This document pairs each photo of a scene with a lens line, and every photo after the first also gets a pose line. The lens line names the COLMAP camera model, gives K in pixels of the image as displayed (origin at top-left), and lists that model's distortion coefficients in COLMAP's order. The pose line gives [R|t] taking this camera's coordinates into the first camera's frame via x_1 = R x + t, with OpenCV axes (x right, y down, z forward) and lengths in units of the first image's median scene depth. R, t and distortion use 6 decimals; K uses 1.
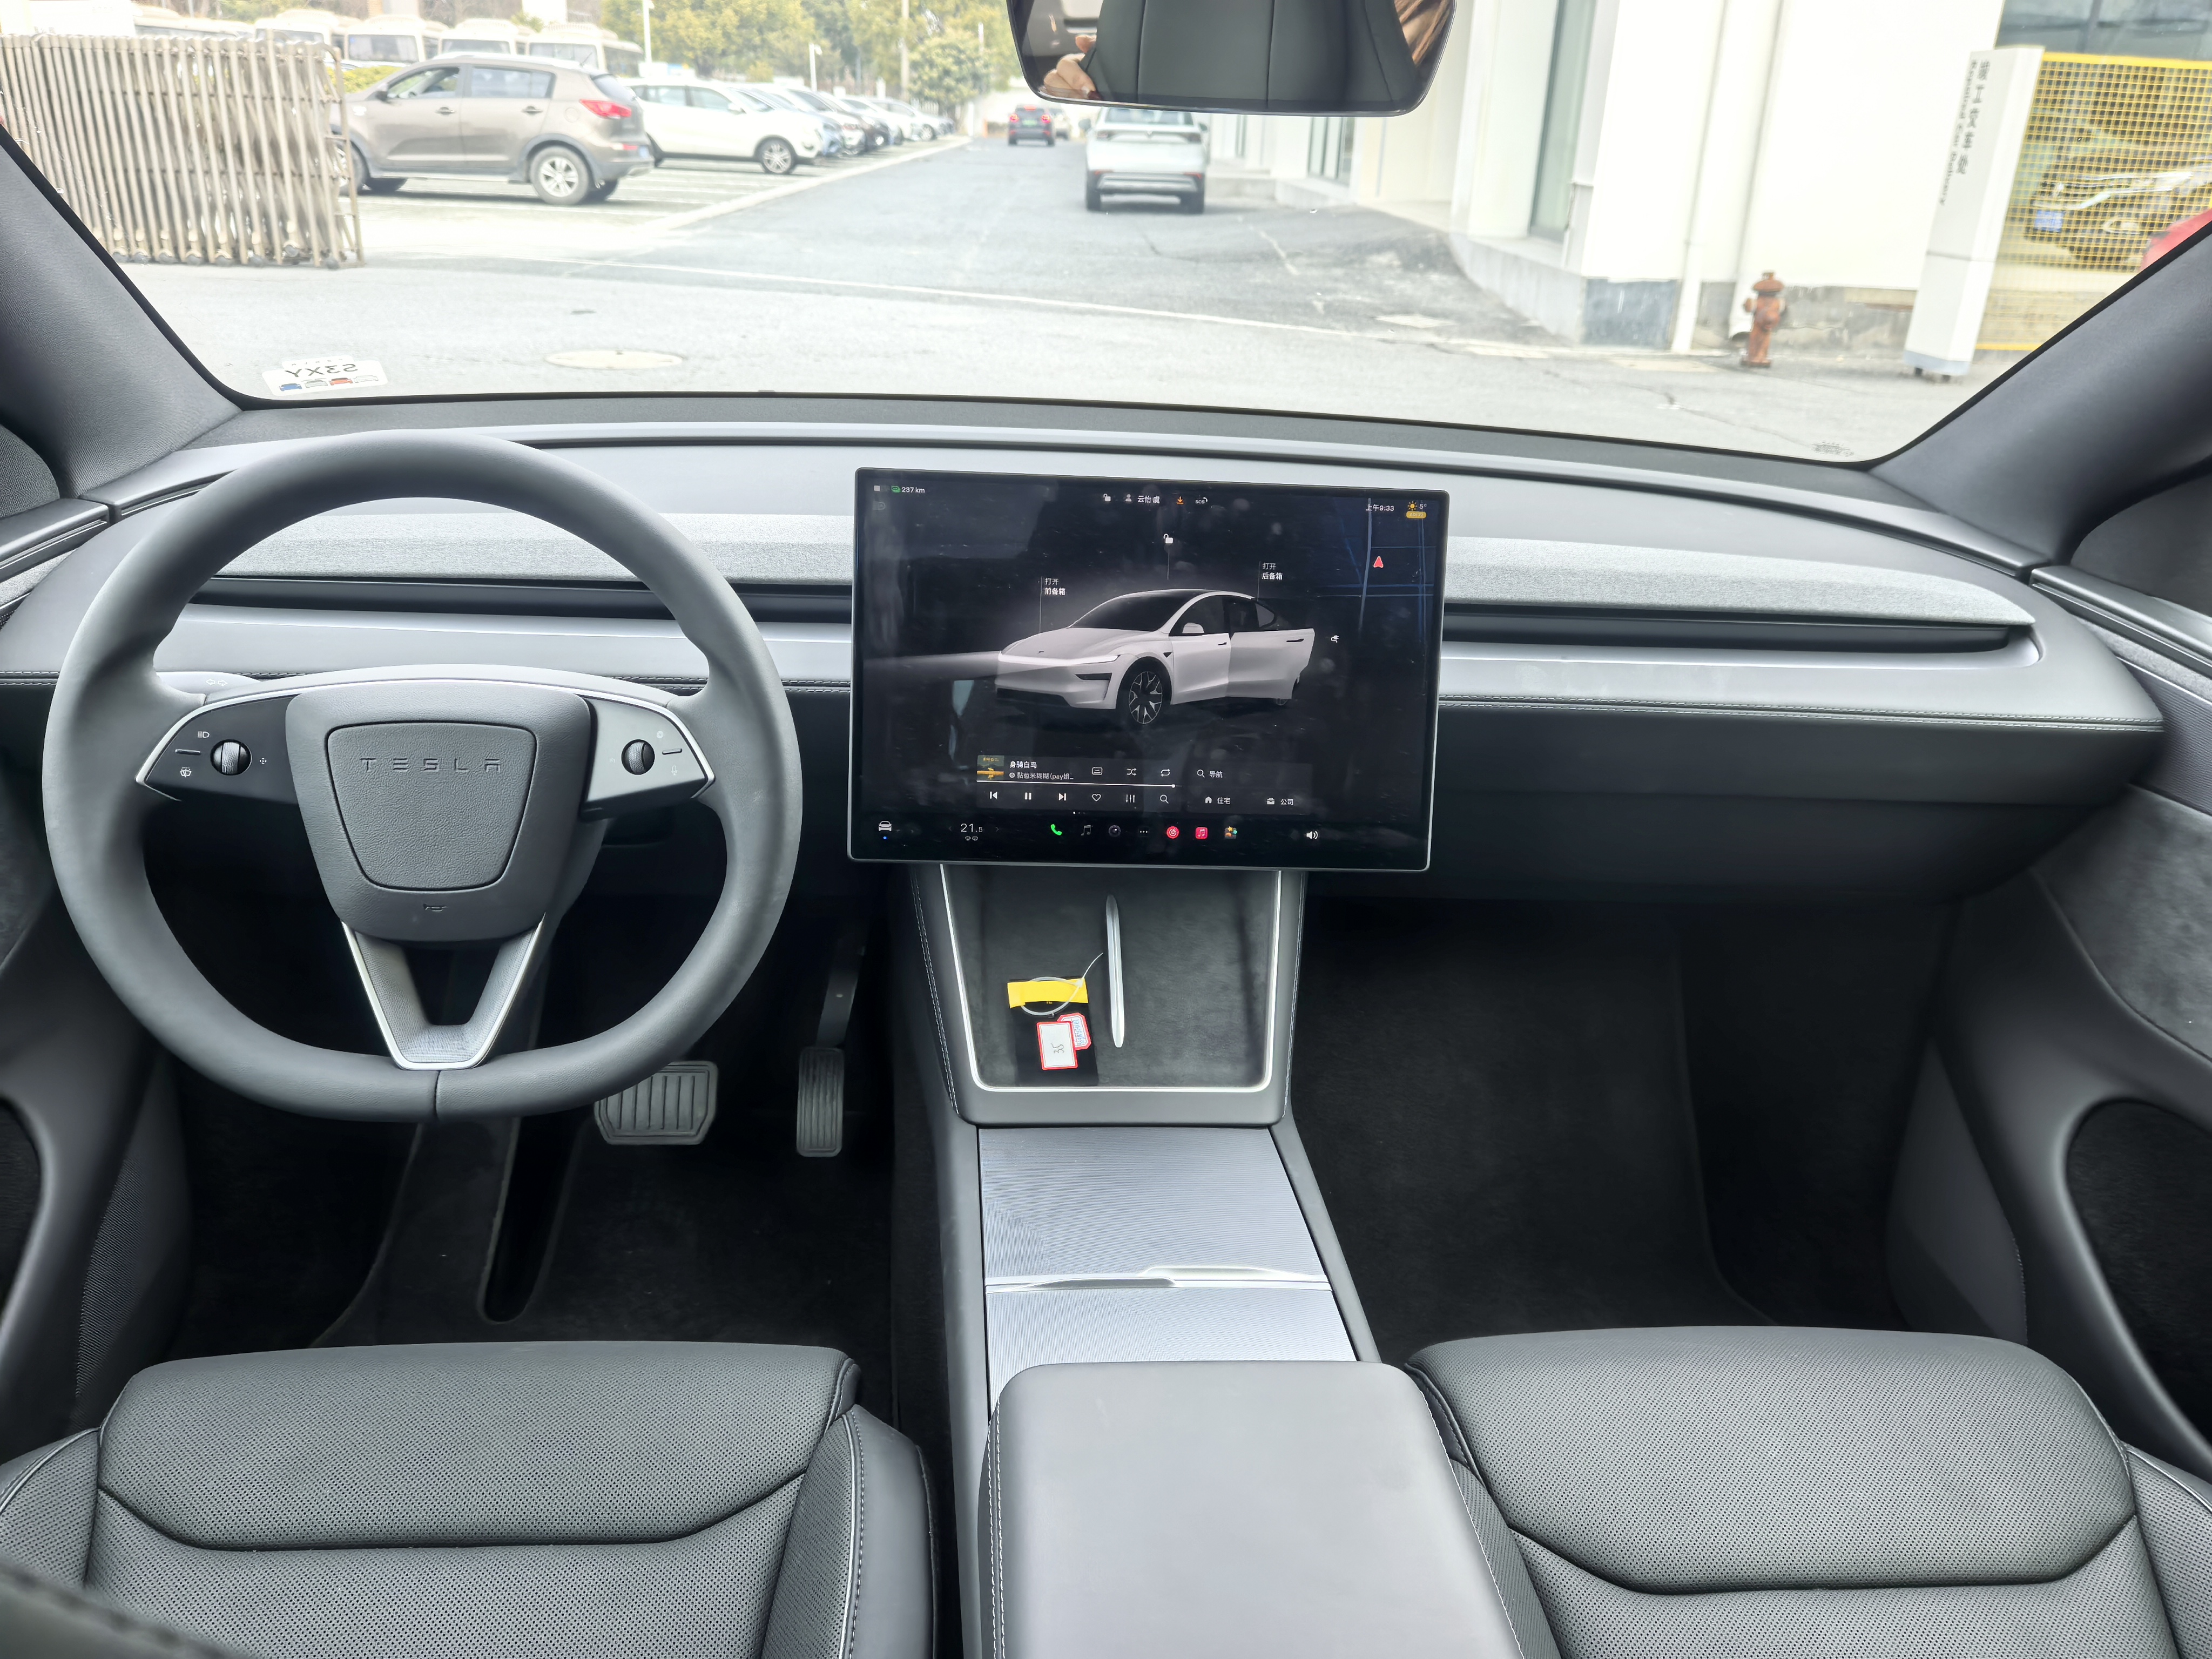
lens RADIAL K [[1751.9, 0, 1106.0], [0, 1751.9, 829.5], [0, 0, 1]] dist [0.069110, -0.065371]
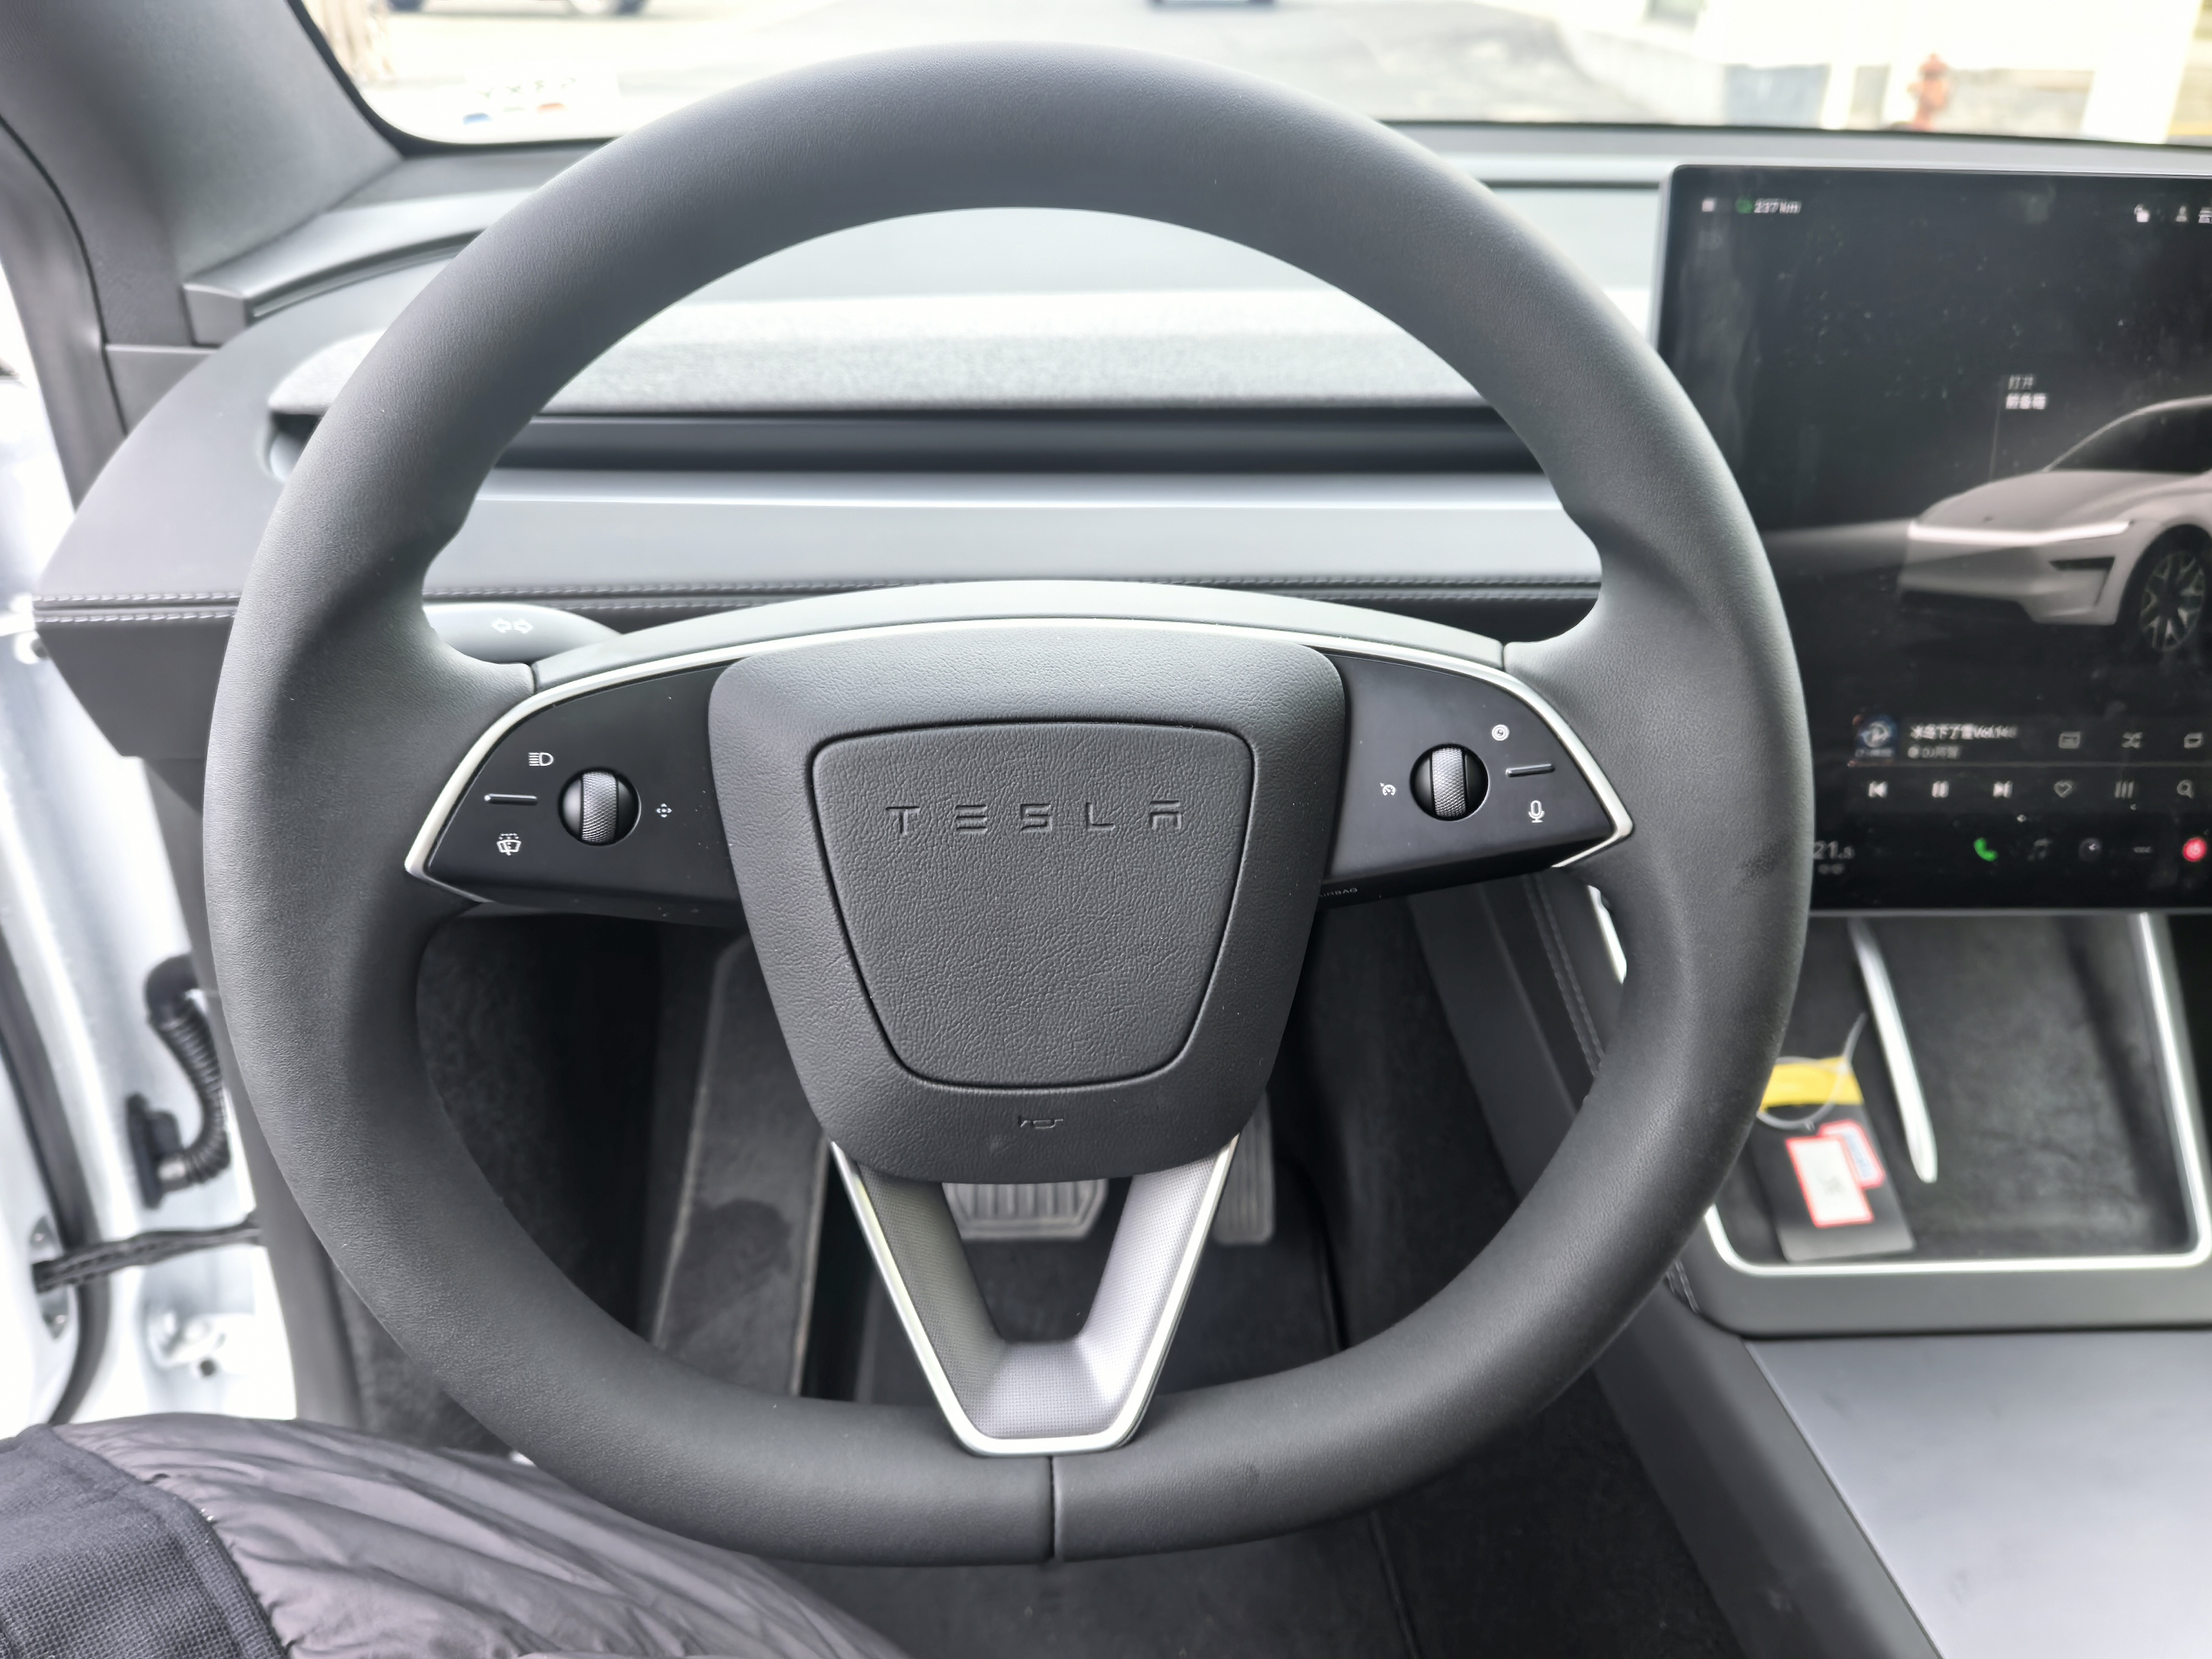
lens RADIAL K [[1763.8, 0, 1090.9], [0, 1763.8, 817.7], [0, 0, 1]] dist [0.037575, -0.051010]
pose [[0.999465, -0.014175, -0.029486, -0.291632], [0.016582, 0.996406, 0.083068, -0.060527], [0.028202, -0.083513, 0.996108, 0.454393]]
